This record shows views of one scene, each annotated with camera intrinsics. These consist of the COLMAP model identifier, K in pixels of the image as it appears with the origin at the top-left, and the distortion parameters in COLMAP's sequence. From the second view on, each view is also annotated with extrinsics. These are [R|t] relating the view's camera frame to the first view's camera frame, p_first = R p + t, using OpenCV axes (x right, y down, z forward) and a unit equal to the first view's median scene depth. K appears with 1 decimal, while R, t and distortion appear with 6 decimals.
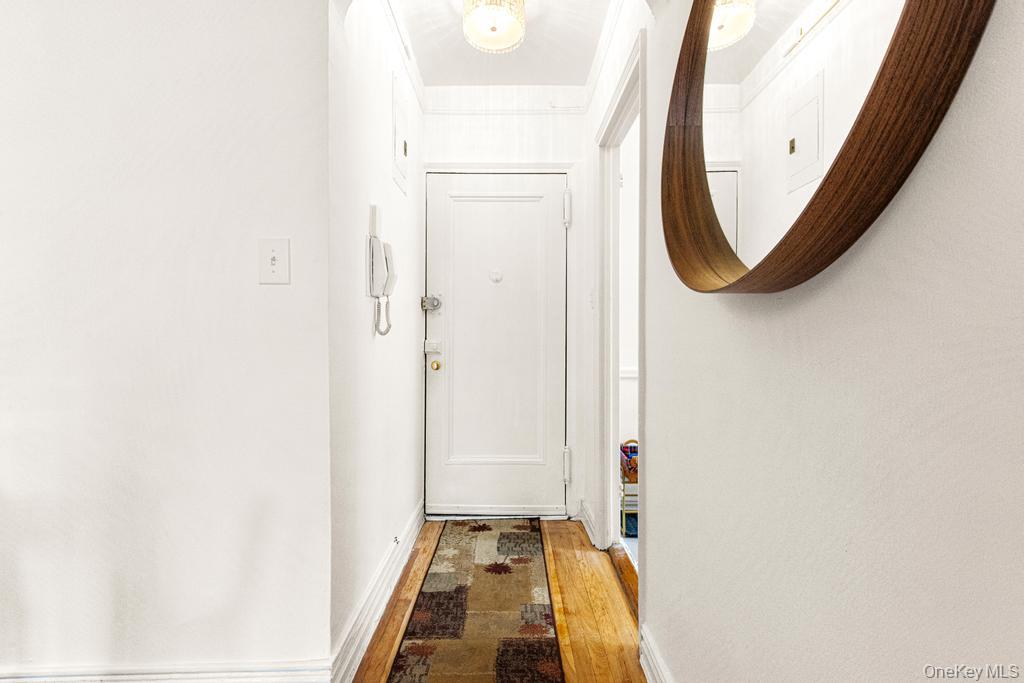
lens RADIAL K [[479.1, 0, 507.6], [0, 479.1, 347.2], [0, 0, 1]] dist [0.024828, -0.000356]
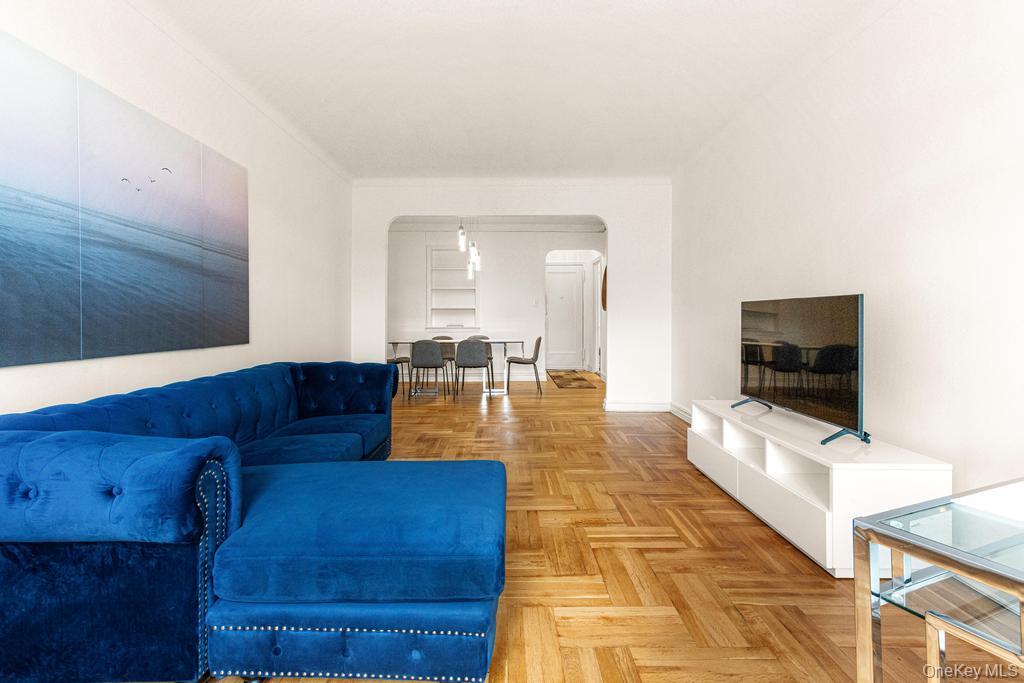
lens RADIAL K [[490.6, 0, 507.6], [0, 490.6, 342.4], [0, 0, 1]] dist [0.027652, -0.000046]
pose [[0.999911, -0.009217, 0.009640, -0.702524], [0.008790, 0.999016, 0.043472, 0.026052], [-0.010031, -0.043383, 0.999008, -3.871114]]
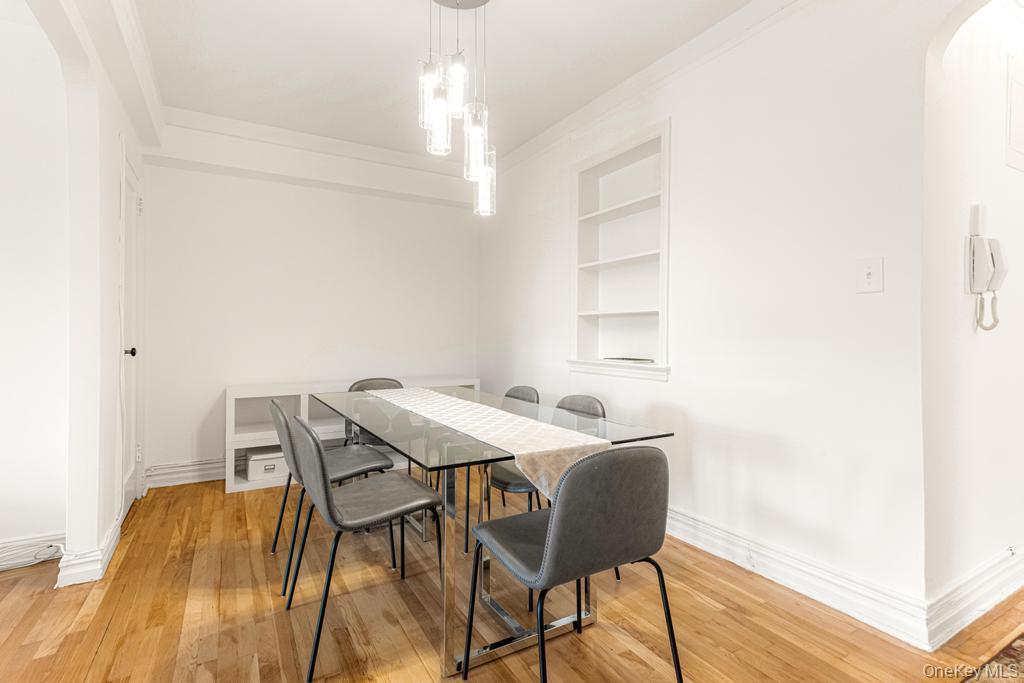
lens RADIAL K [[478.7, 0, 512.0], [0, 478.7, 341.5], [0, 0, 1]] dist [0.009864, 0.000028]
pose [[0.495516, 0.002493, -0.868595, 0.131665], [-0.000946, 0.999997, 0.002331, -0.003097], [0.868598, -0.000333, 0.495517, -0.383286]]
